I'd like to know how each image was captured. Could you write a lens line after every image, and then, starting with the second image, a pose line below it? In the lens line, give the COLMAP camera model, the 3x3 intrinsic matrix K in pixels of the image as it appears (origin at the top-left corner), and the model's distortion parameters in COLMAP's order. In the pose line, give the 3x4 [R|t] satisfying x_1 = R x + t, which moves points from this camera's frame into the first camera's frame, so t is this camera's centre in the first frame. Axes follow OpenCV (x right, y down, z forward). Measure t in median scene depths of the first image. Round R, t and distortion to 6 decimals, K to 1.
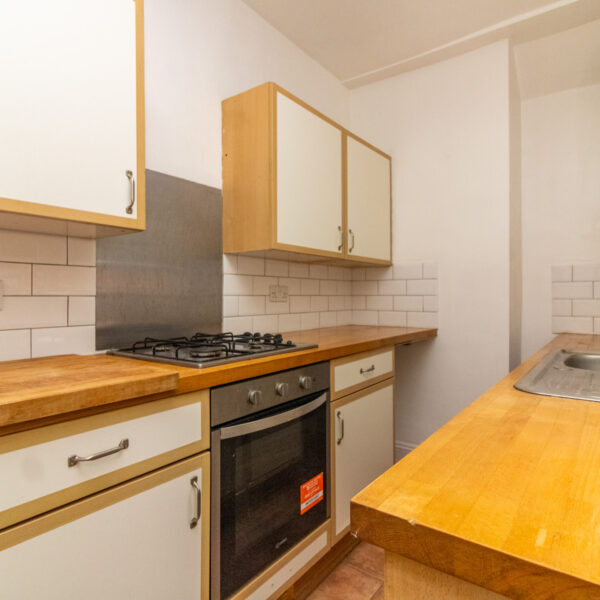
lens RADIAL K [[411.2, 0, 300.4], [0, 411.2, 294.1], [0, 0, 1]] dist [-0.002039, 0.001444]
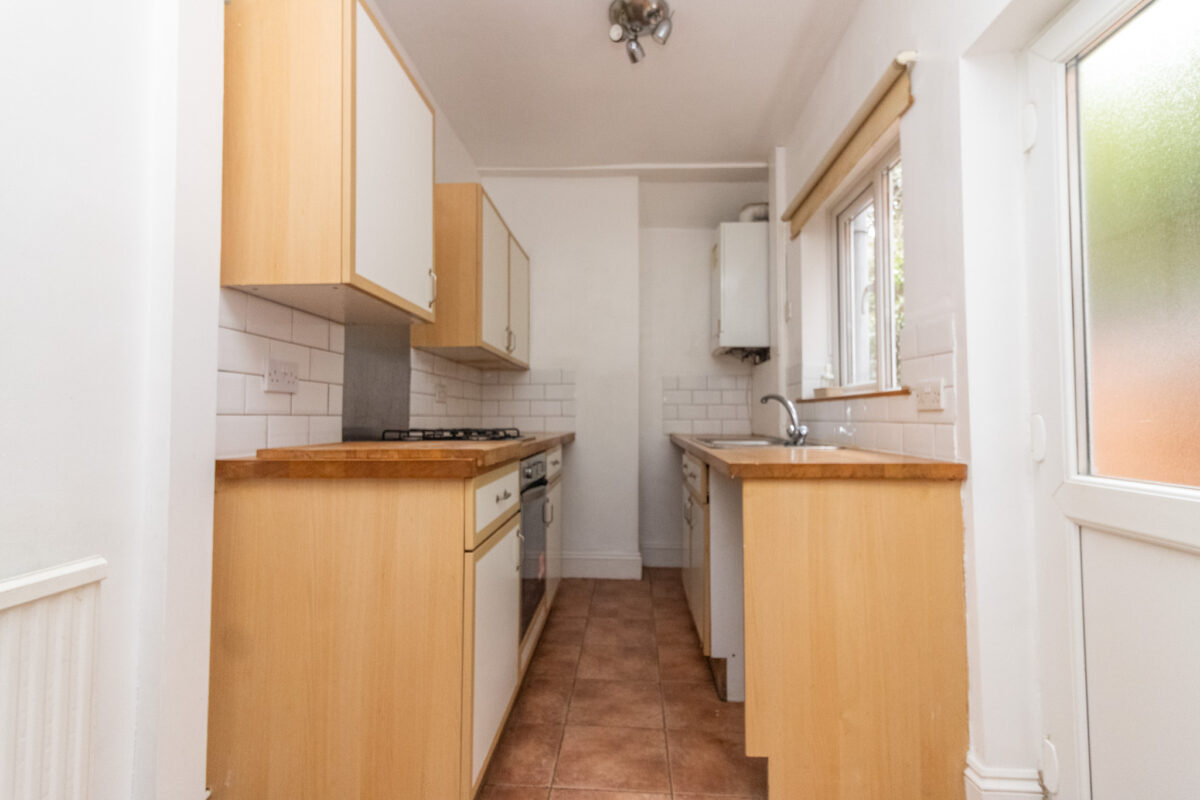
lens RADIAL K [[575.7, 0, 603.6], [0, 575.7, 395.5], [0, 0, 1]] dist [0.002381, 0.000149]
pose [[0.831155, 0.022099, 0.555601, -0.580205], [-0.003913, 0.999418, -0.033898, 0.056354], [-0.556027, 0.026000, 0.830758, -0.338669]]
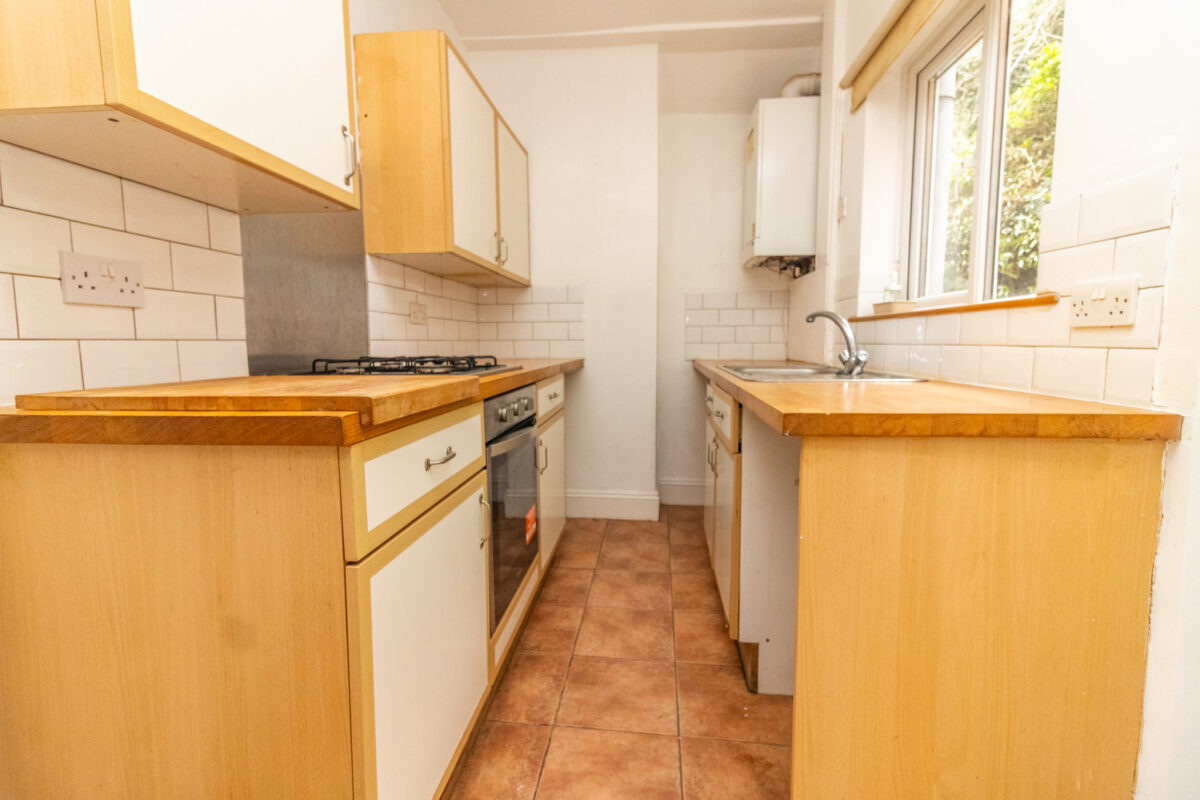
lens RADIAL K [[553.2, 0, 600.8], [0, 553.2, 394.5], [0, 0, 1]] dist [0.001919, 0.000109]
pose [[0.858716, -0.052140, 0.509793, -0.368298], [0.001313, 0.995031, 0.099557, 0.058080], [-0.512451, -0.084822, 0.854517, -0.095092]]
